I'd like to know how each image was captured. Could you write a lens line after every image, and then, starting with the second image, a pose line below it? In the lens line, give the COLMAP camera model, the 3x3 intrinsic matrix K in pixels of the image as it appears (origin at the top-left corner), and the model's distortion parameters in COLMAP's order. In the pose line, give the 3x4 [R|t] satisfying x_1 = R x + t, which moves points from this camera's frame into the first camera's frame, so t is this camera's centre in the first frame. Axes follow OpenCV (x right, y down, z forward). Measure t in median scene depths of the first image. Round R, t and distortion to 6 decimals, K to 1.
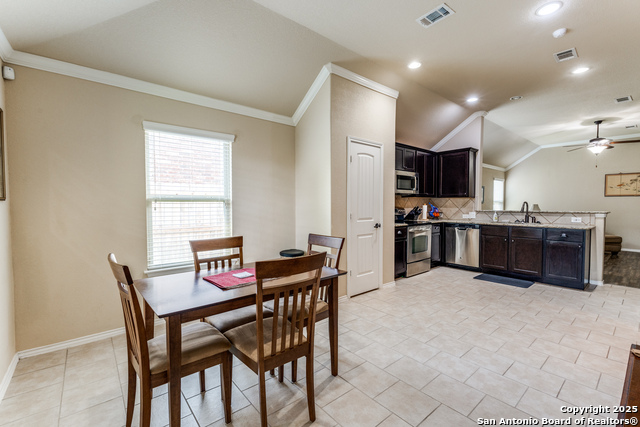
lens RADIAL K [[281.2, 0, 318.4], [0, 281.2, 212.0], [0, 0, 1]] dist [-0.008665, 0.001498]
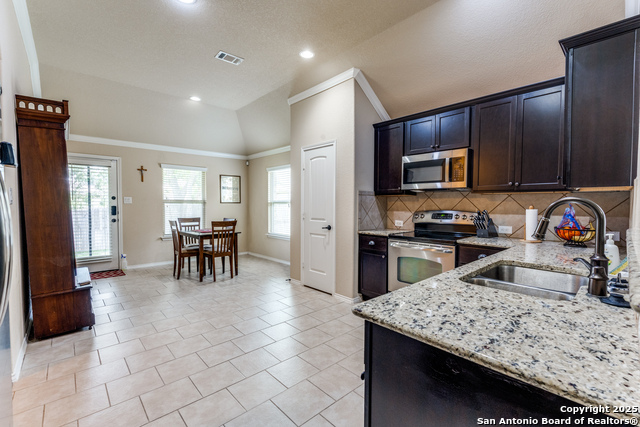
lens RADIAL K [[281.2, 0, 321.4], [0, 281.2, 210.5], [0, 0, 1]] dist [-0.008665, 0.001498]
pose [[0.044453, 0.022651, -0.998755, 0.855647], [-0.033130, 0.999226, 0.021188, -0.021556], [0.998462, 0.032147, 0.045169, 0.682778]]
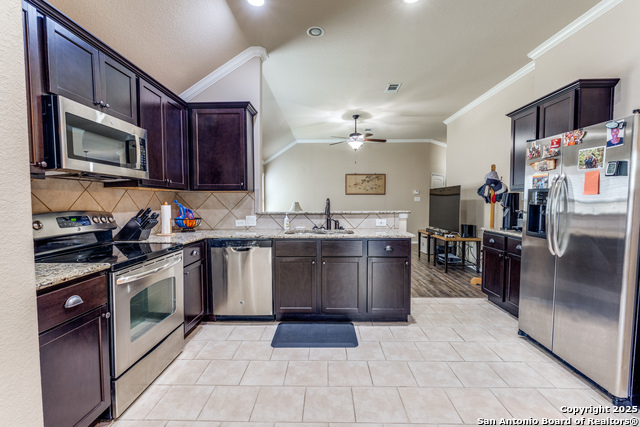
lens RADIAL K [[281.2, 0, 321.0], [0, 281.2, 214.4], [0, 0, 1]] dist [-0.008665, 0.001498]
pose [[0.652865, -0.037584, 0.756541, 0.197724], [0.026462, 0.999290, 0.026808, -0.015155], [-0.757012, 0.002517, 0.653397, 0.508888]]
